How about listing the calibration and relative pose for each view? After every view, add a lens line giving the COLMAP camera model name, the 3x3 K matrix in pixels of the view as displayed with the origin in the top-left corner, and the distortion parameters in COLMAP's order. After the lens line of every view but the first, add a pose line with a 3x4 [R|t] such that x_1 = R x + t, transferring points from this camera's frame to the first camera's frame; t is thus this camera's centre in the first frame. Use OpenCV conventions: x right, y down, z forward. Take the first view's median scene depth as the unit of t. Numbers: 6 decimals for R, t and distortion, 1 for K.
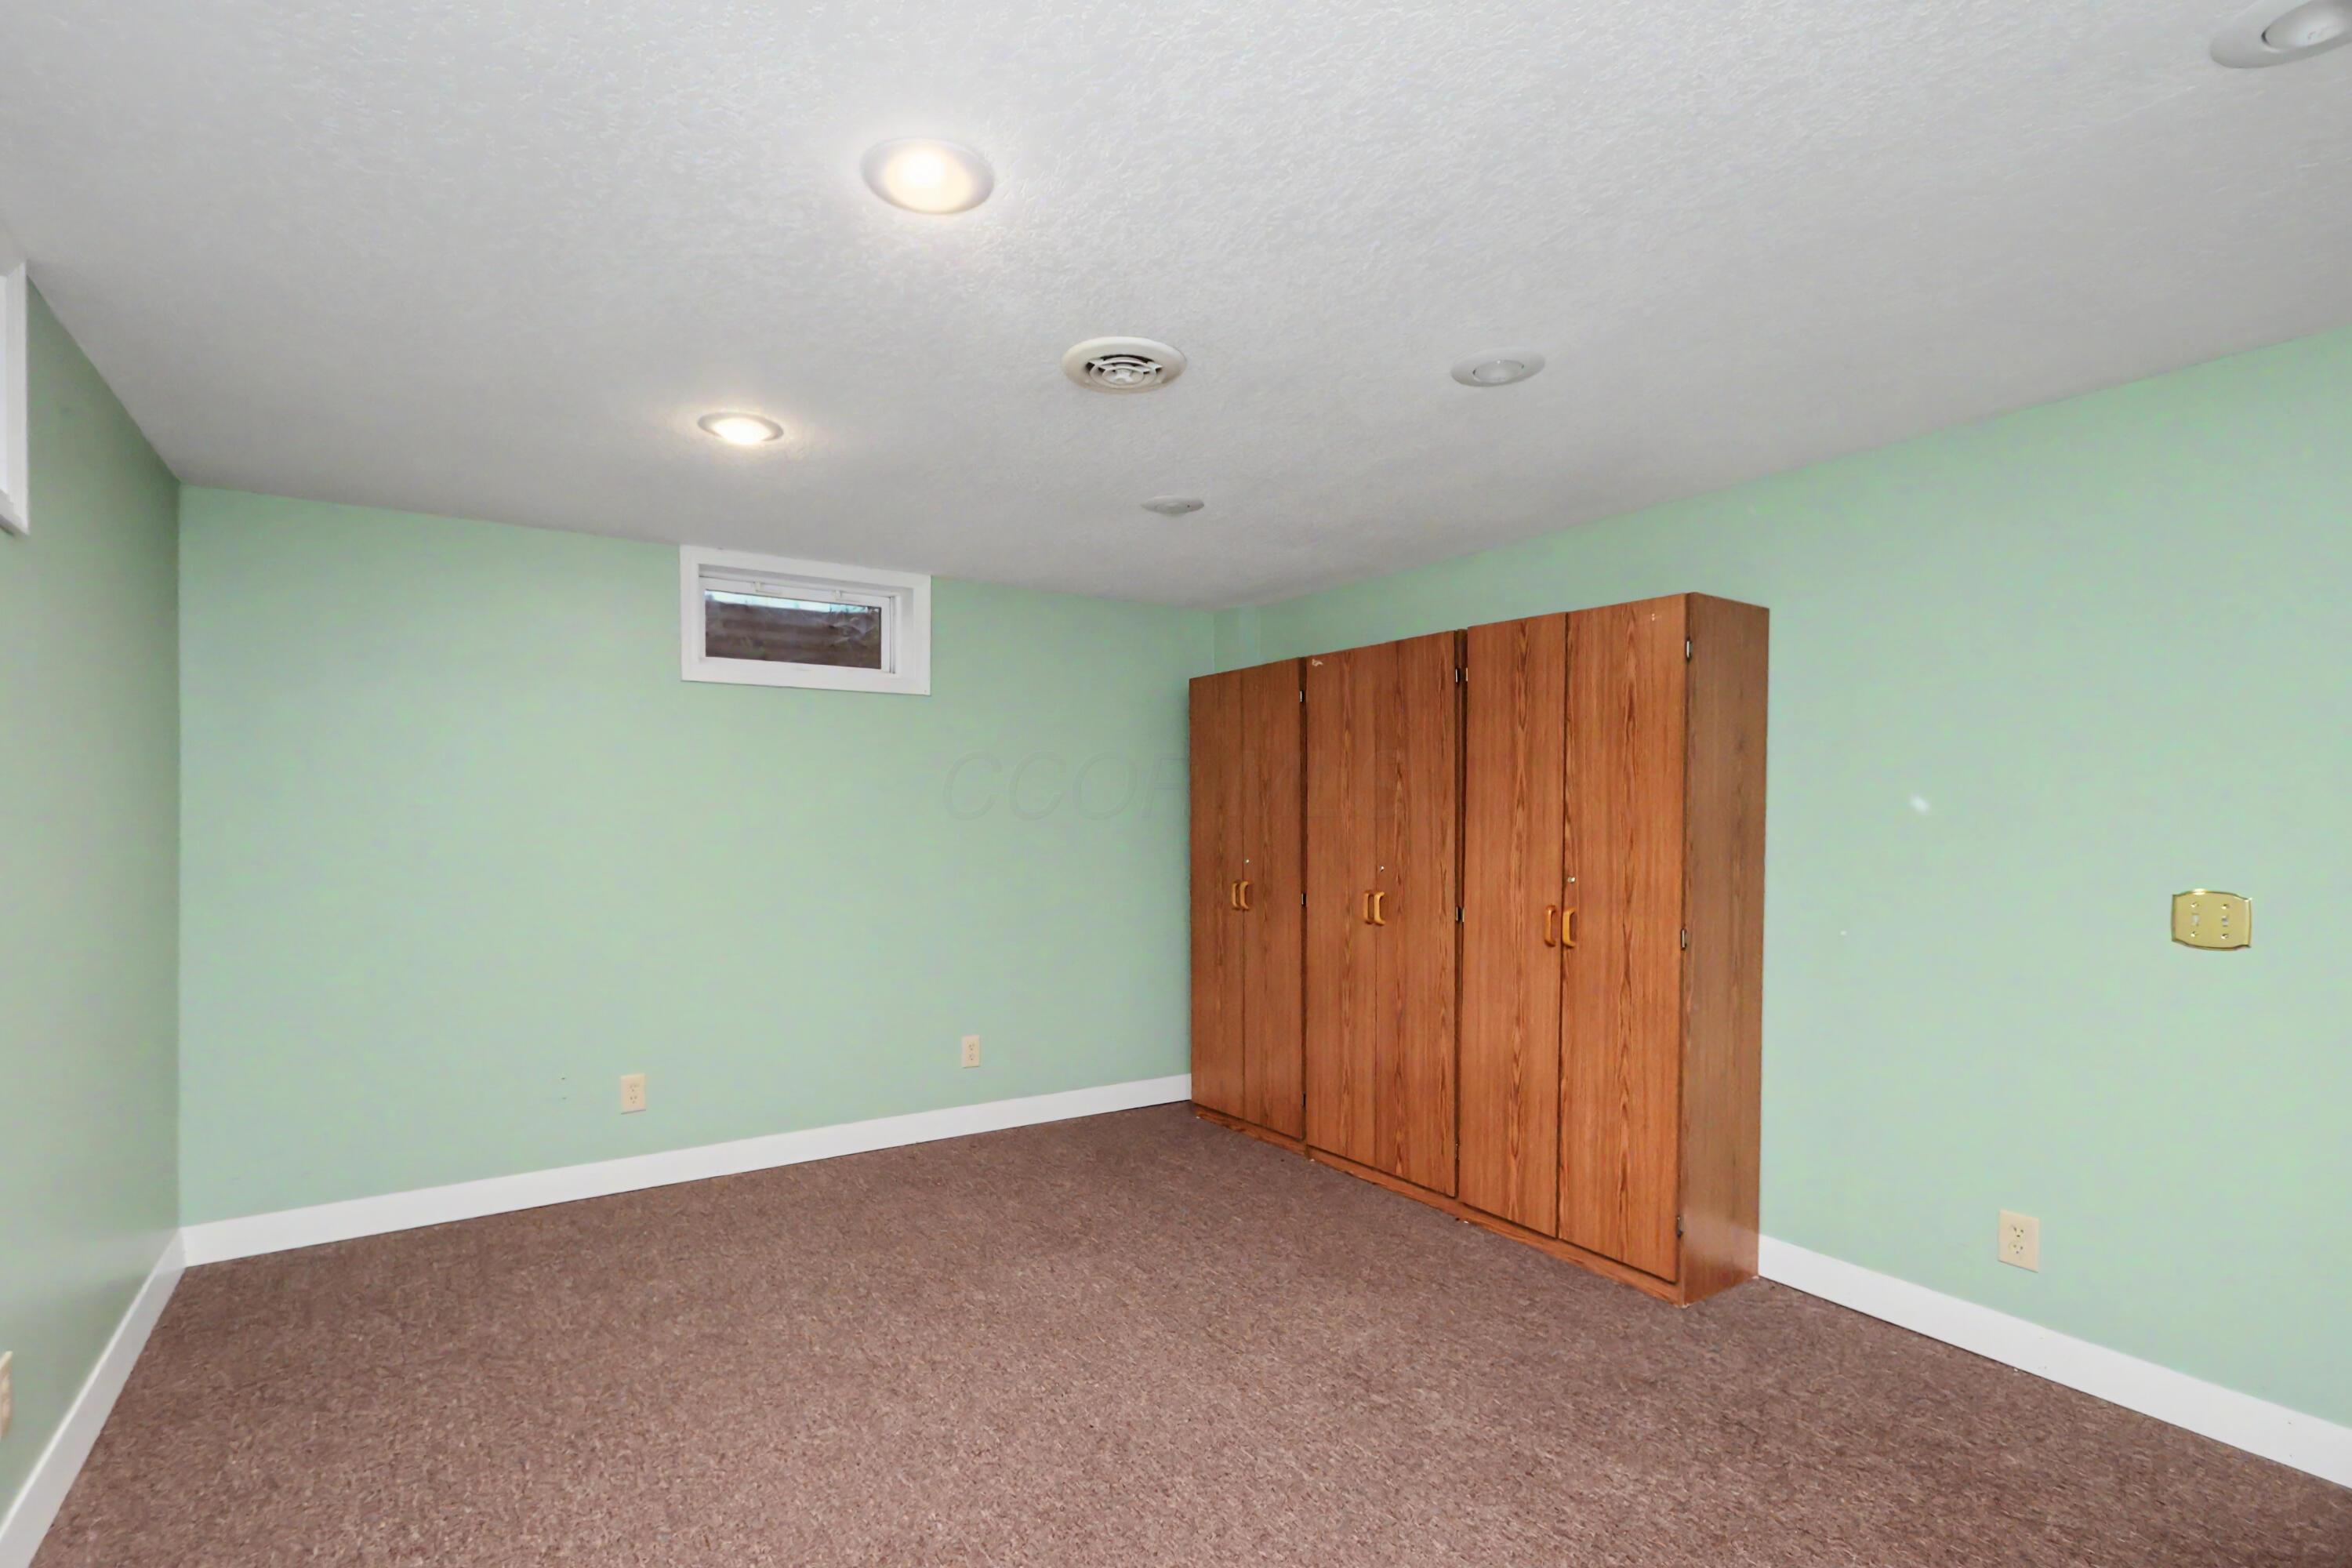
lens RADIAL K [[1107.3, 0, 1157.1], [0, 1107.3, 814.8], [0, 0, 1]] dist [0.016522, -0.000272]
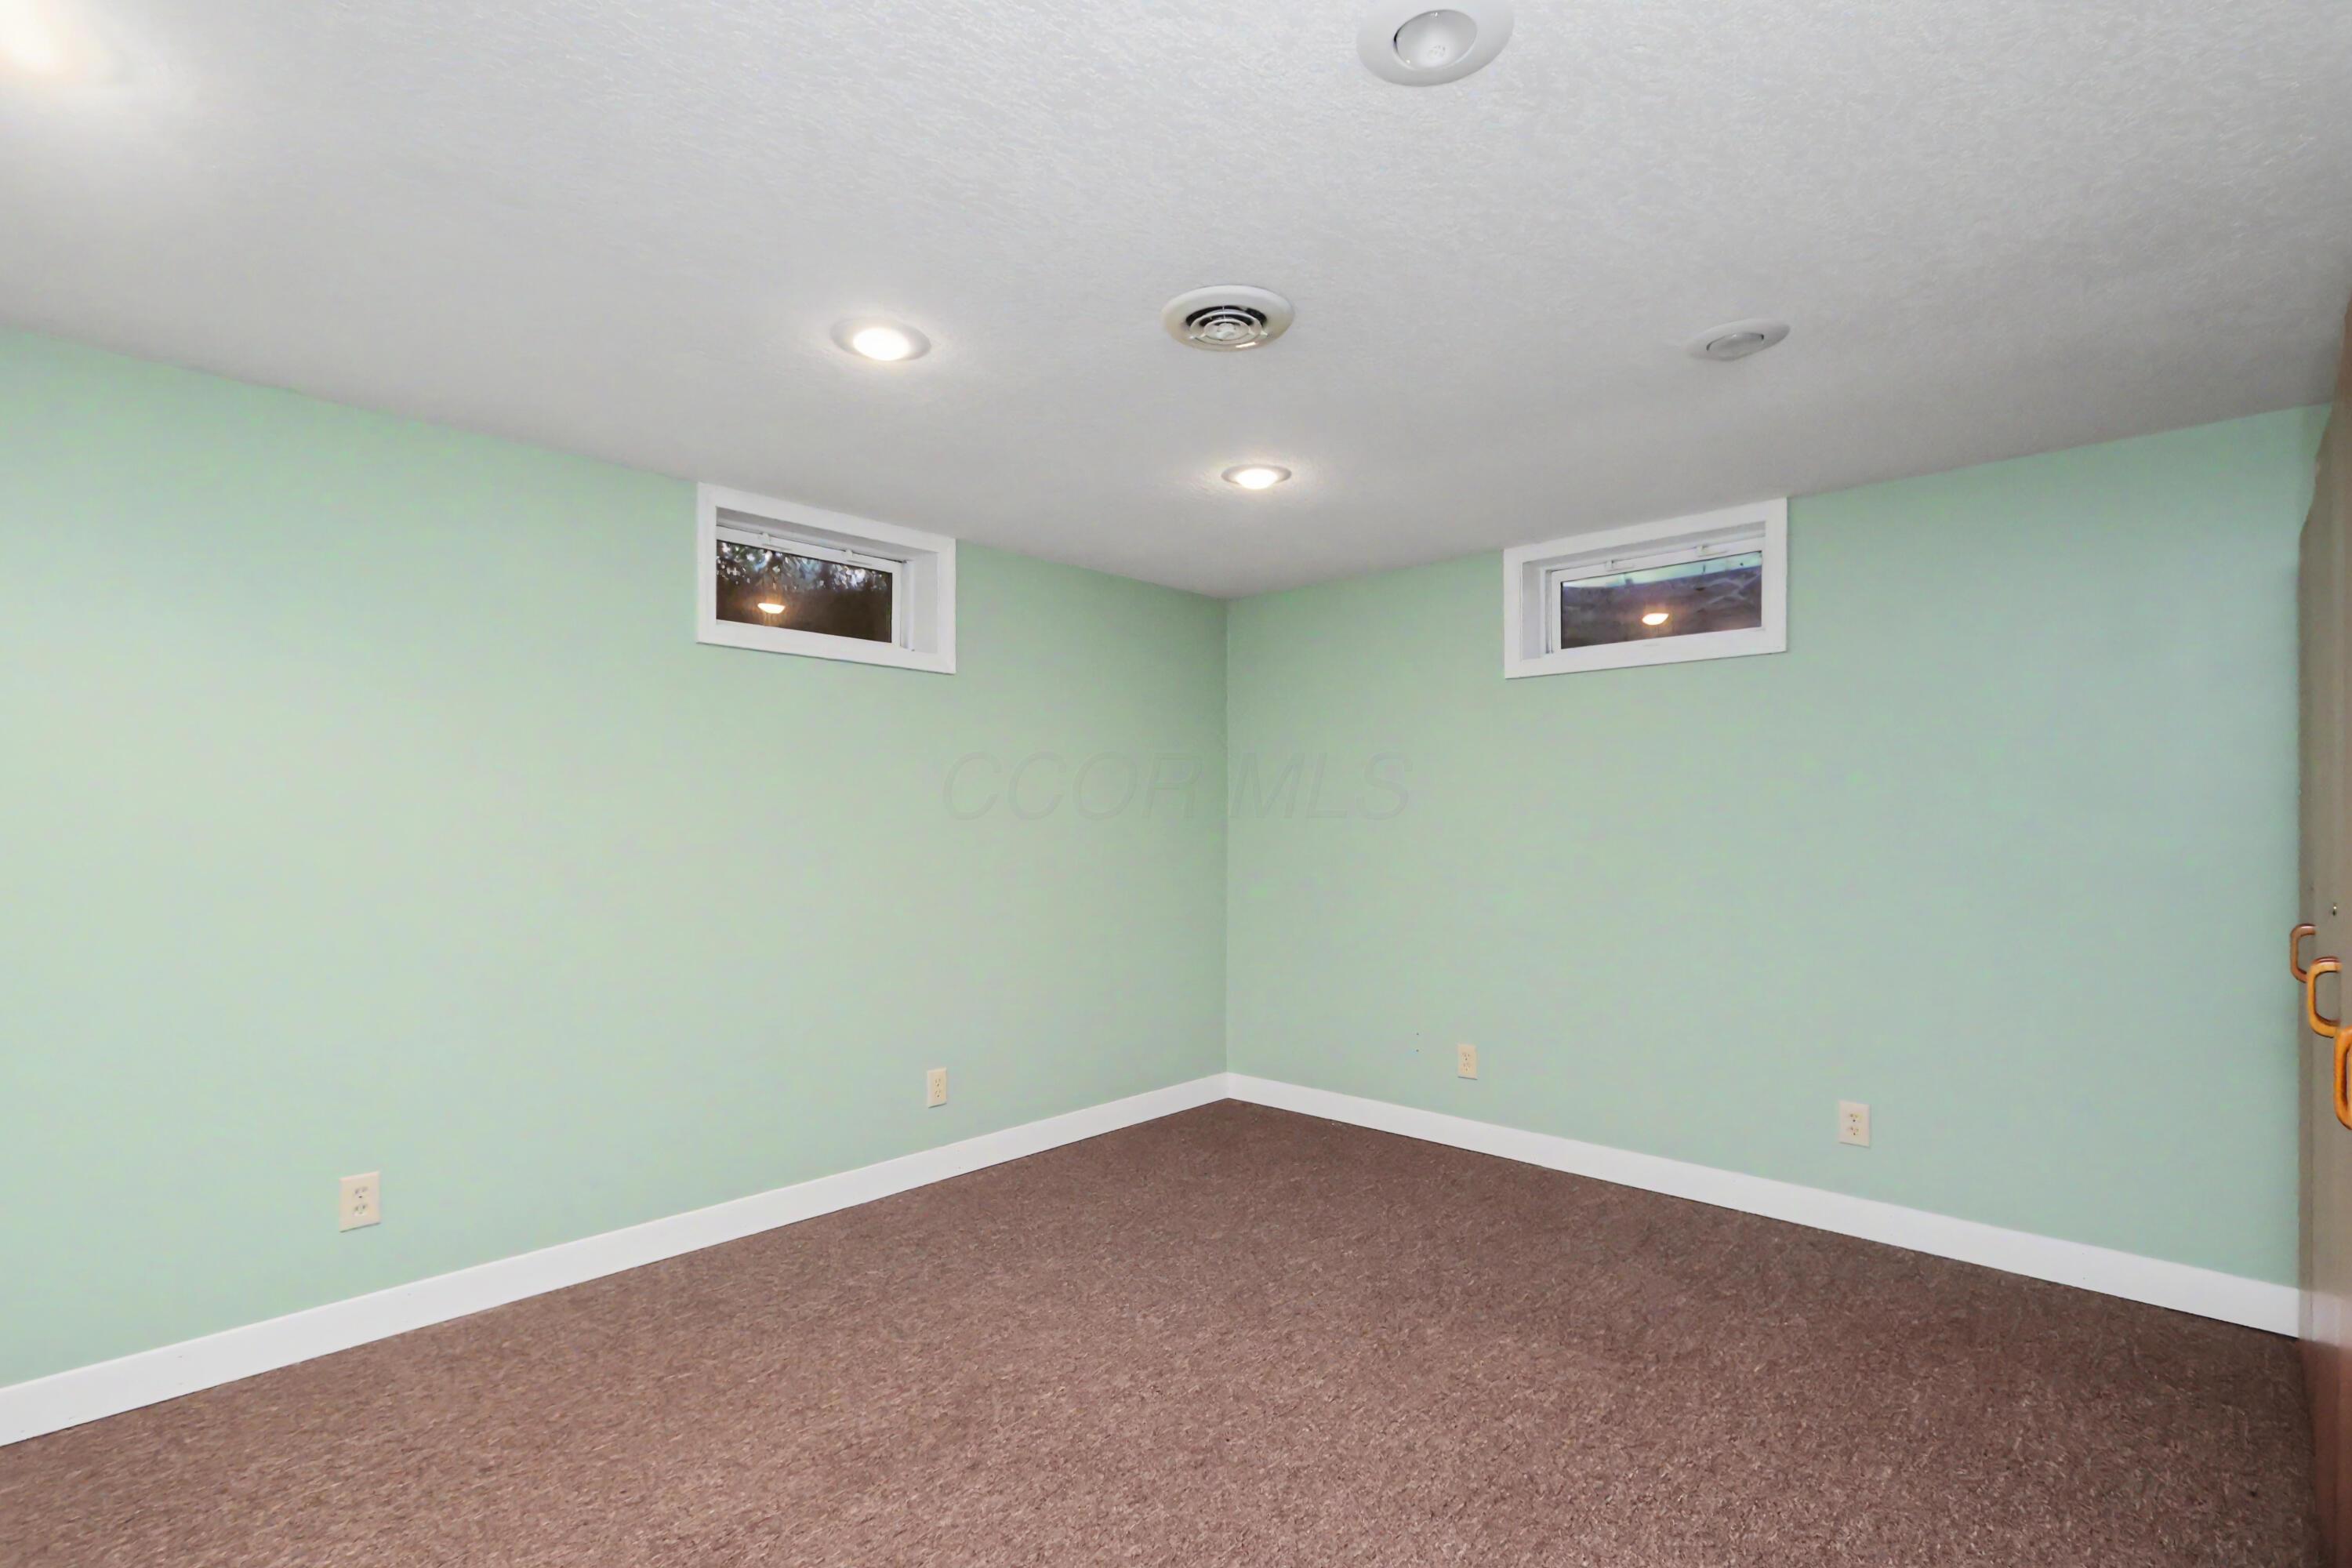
lens RADIAL K [[1106.3, 0, 1175.5], [0, 1106.3, 826.9], [0, 0, 1]] dist [0.000415, 0.000274]
pose [[0.235872, -0.004360, -0.971774, 0.544319], [-0.002727, 0.999983, -0.005148, 0.026610], [0.971780, 0.003865, 0.235856, 0.484839]]
